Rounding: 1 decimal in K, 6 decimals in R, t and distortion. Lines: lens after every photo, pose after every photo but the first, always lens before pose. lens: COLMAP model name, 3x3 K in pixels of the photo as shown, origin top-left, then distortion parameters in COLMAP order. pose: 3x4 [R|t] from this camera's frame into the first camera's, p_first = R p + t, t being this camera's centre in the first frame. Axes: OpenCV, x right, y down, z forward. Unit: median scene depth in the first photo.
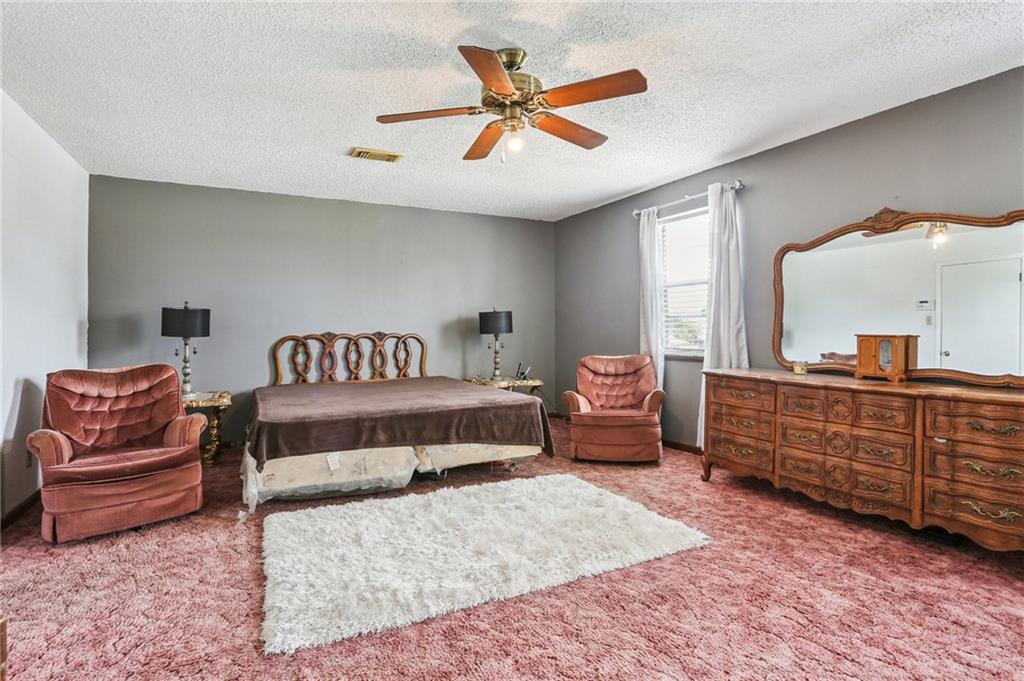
lens RADIAL K [[509.5, 0, 512.0], [0, 509.5, 340.5], [0, 0, 1]] dist [-0.002601, 0.000430]
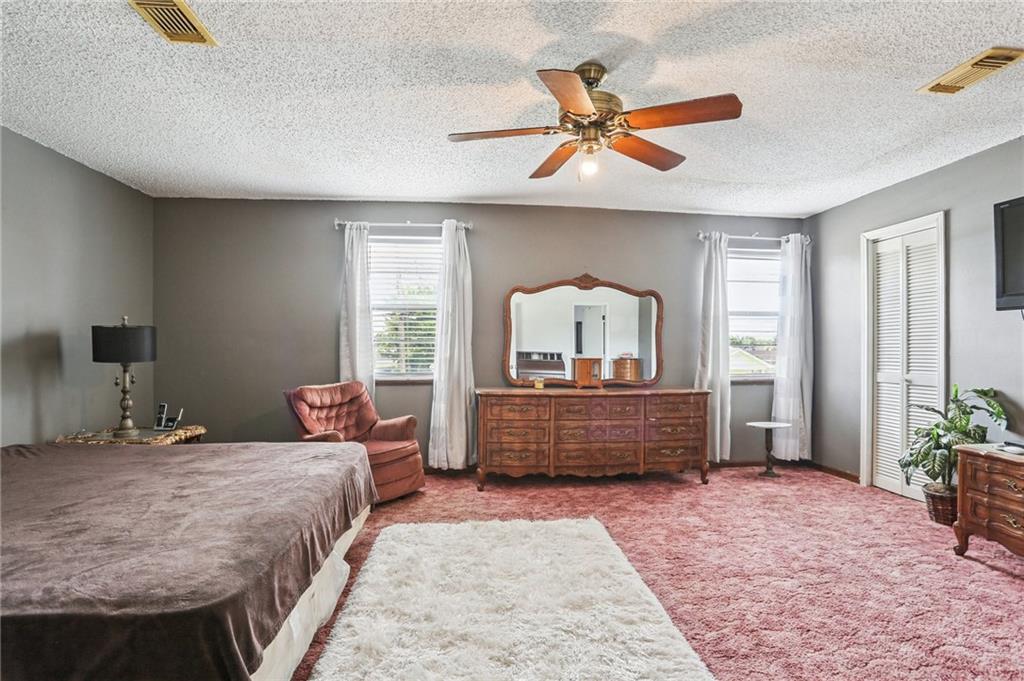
lens RADIAL K [[506.8, 0, 511.4], [0, 506.8, 370.3], [0, 0, 1]] dist [-0.060048, 0.000697]
pose [[0.384336, -0.032919, 0.922606, -0.695950], [0.014837, 0.999455, 0.029480, -0.021584], [-0.923074, 0.002358, 0.384616, 0.591421]]
